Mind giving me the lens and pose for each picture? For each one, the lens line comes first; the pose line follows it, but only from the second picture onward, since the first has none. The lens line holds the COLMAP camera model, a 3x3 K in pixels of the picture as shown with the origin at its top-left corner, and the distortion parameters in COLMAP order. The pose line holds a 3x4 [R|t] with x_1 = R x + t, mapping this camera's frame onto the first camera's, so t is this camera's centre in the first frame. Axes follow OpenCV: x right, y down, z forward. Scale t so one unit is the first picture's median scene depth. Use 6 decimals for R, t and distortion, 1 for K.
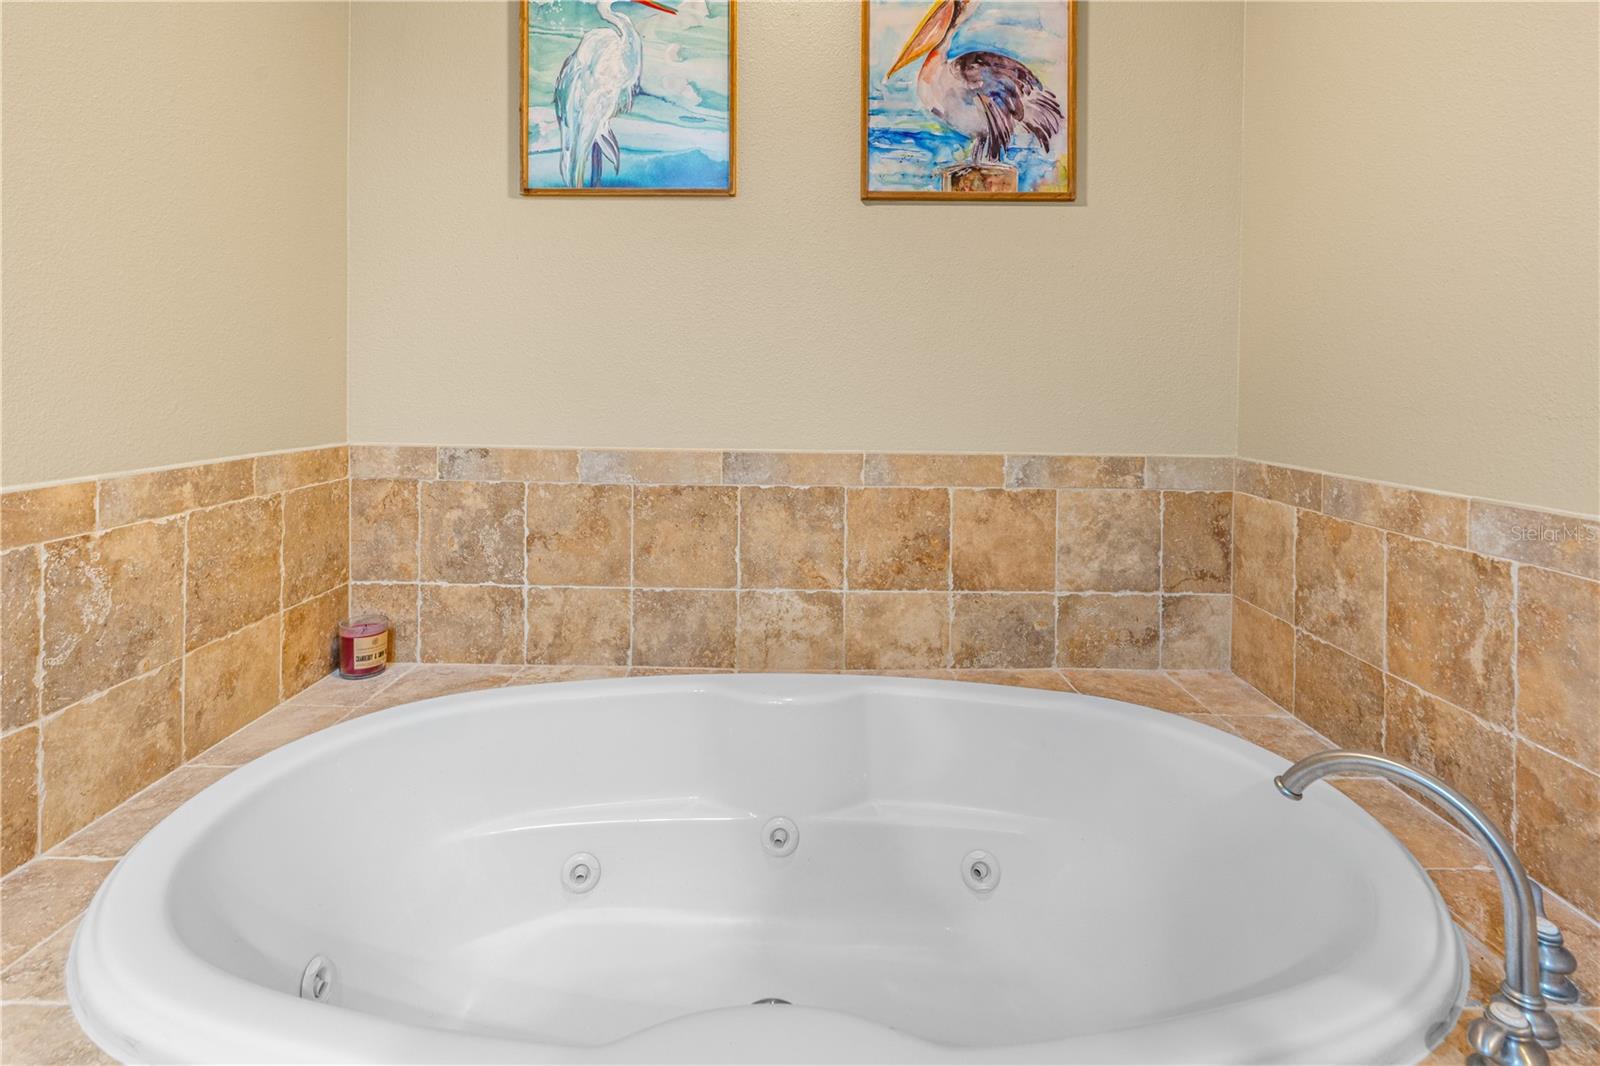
lens RADIAL K [[723.3, 0, 686.1], [0, 723.3, 384.1], [0, 0, 1]] dist [-0.004454, 0.002069]
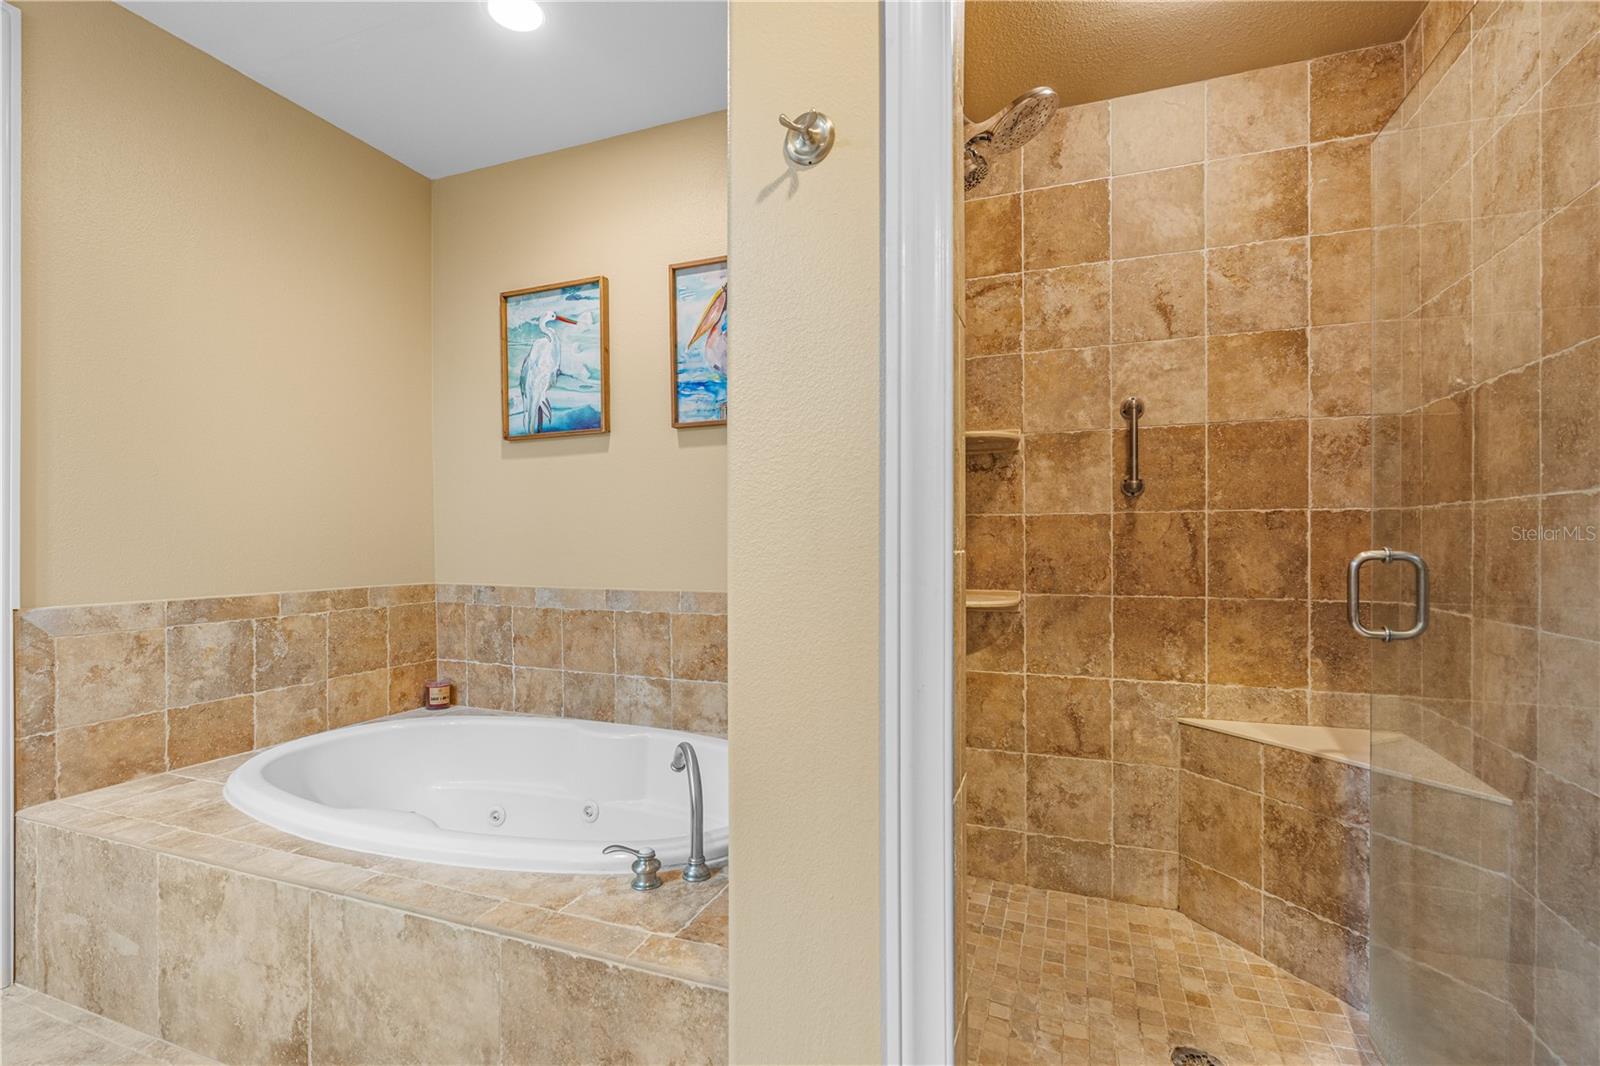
lens RADIAL K [[723.3, 0, 789.7], [0, 723.3, 546.0], [0, 0, 1]] dist [-0.004454, 0.002069]
pose [[0.927952, -0.012279, -0.372497, 1.045216], [0.014337, 0.999893, 0.002754, -0.002508], [0.372424, -0.007896, 0.928029, -0.355489]]
